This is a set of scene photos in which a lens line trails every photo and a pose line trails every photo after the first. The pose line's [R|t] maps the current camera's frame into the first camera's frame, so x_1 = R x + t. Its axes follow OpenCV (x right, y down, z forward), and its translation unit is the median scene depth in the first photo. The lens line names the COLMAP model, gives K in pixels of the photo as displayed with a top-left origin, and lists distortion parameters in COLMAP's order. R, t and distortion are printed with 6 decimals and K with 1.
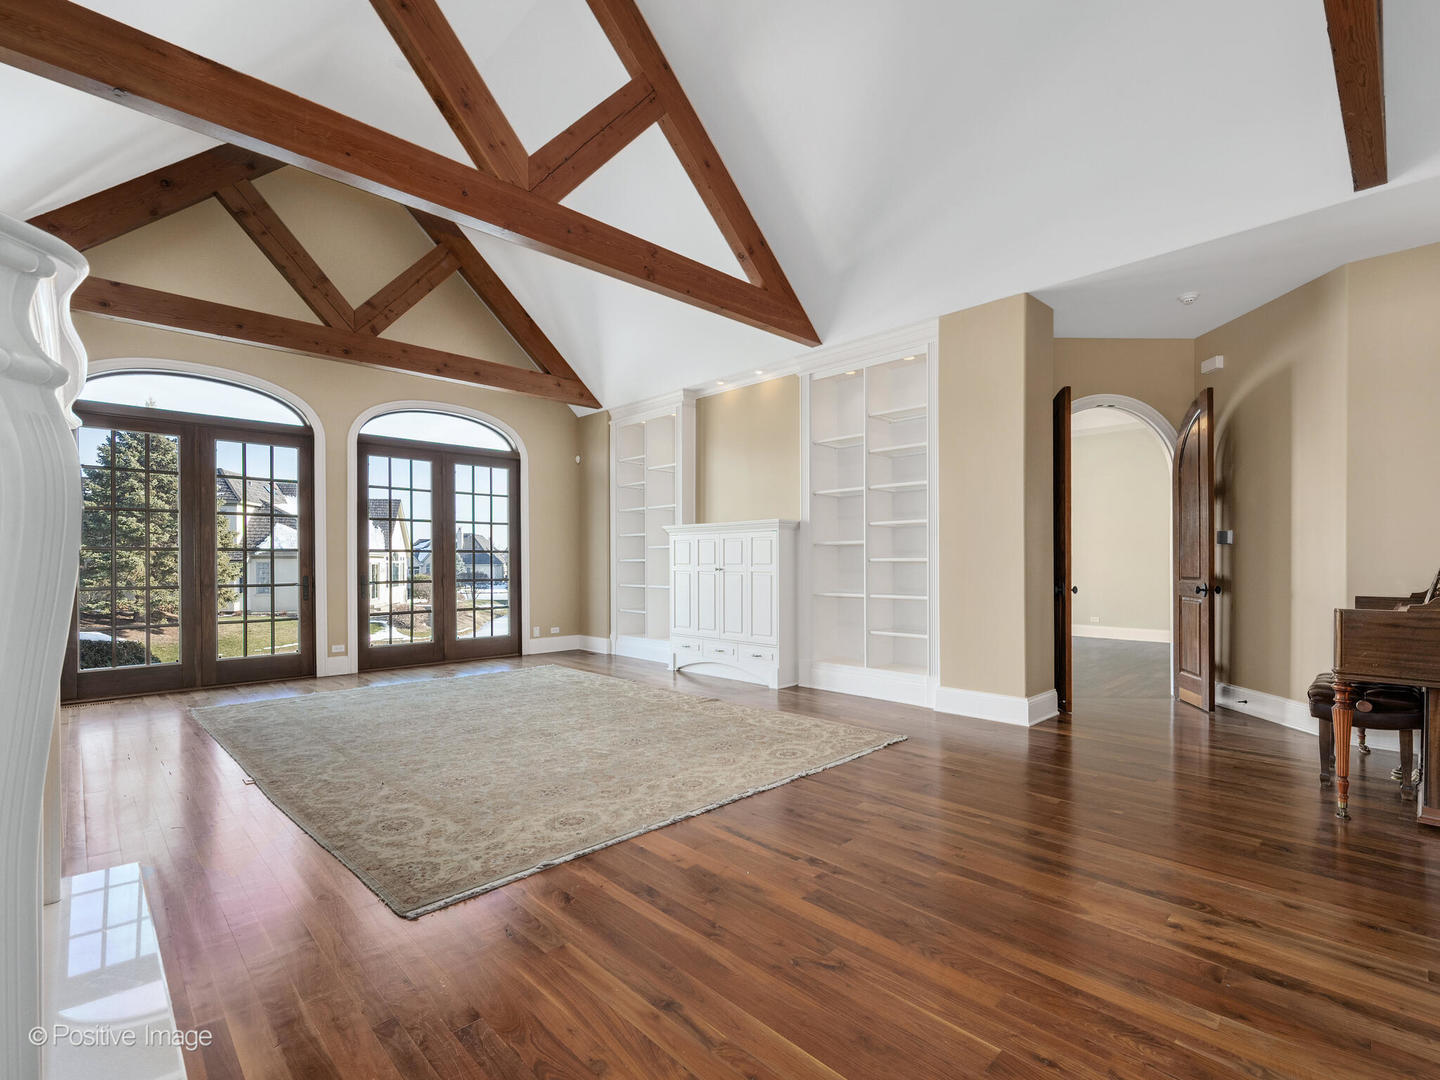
lens RADIAL K [[664.5, 0, 715.9], [0, 664.5, 559.0], [0, 0, 1]] dist [-0.003715, -0.000380]
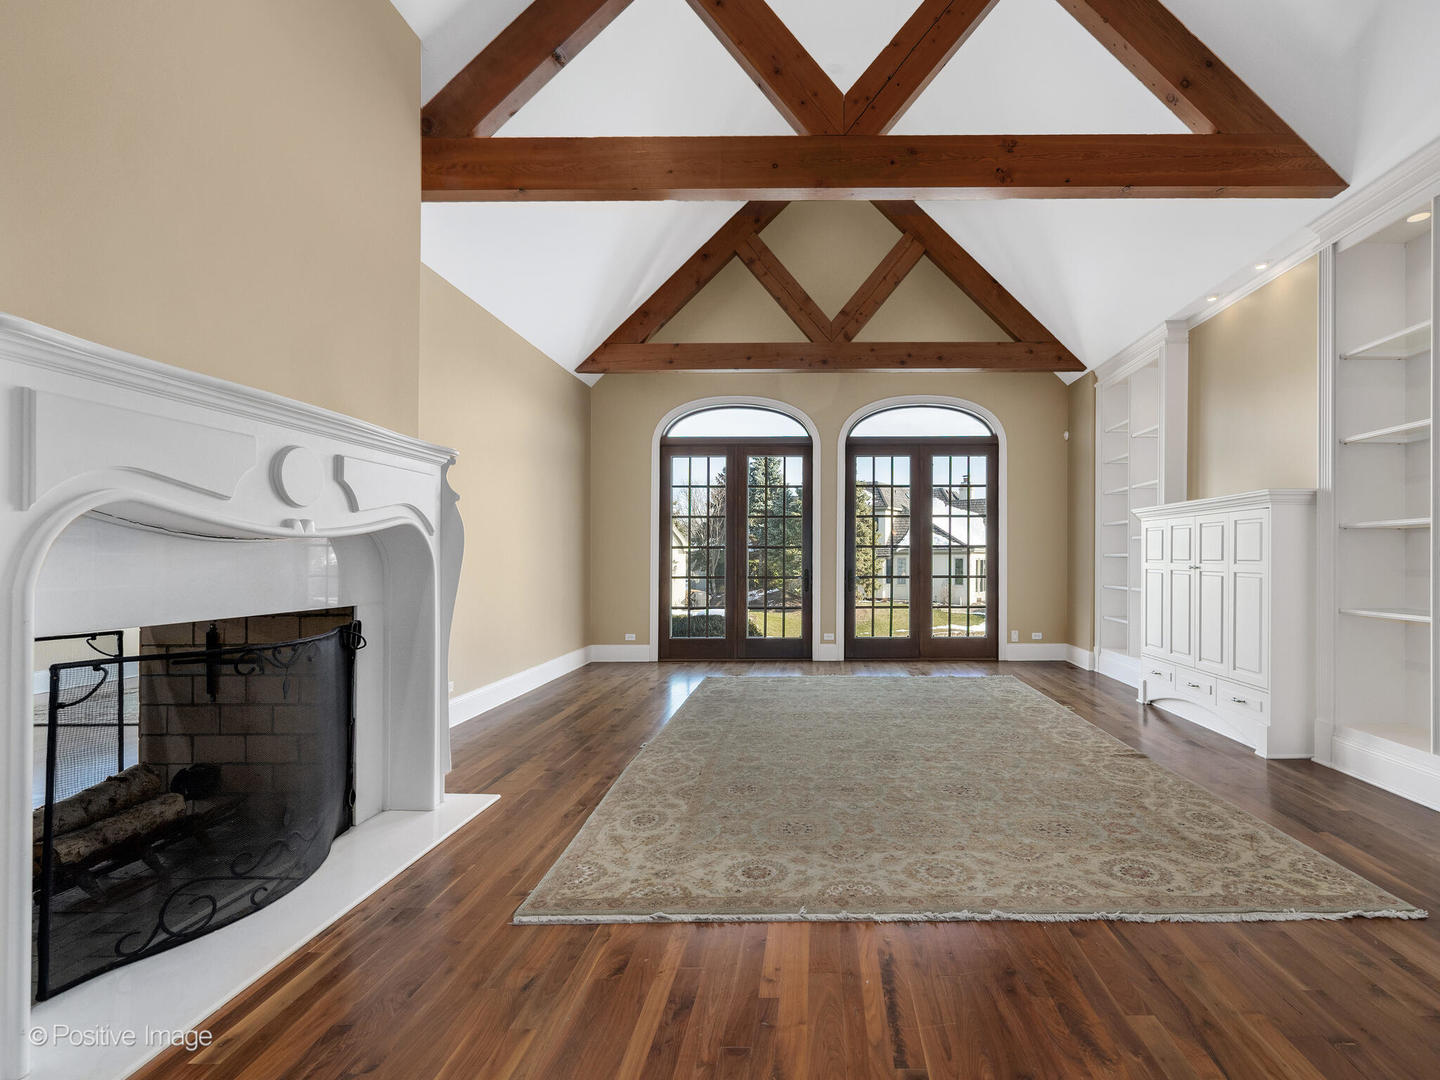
lens RADIAL K [[676.7, 0, 727.2], [0, 676.7, 554.2], [0, 0, 1]] dist [-0.002829, -0.000507]
pose [[0.723476, -0.002483, -0.690345, 0.111724], [0.002383, 0.999997, -0.001099, 0.000693], [0.690345, -0.000850, 0.723479, 0.123347]]
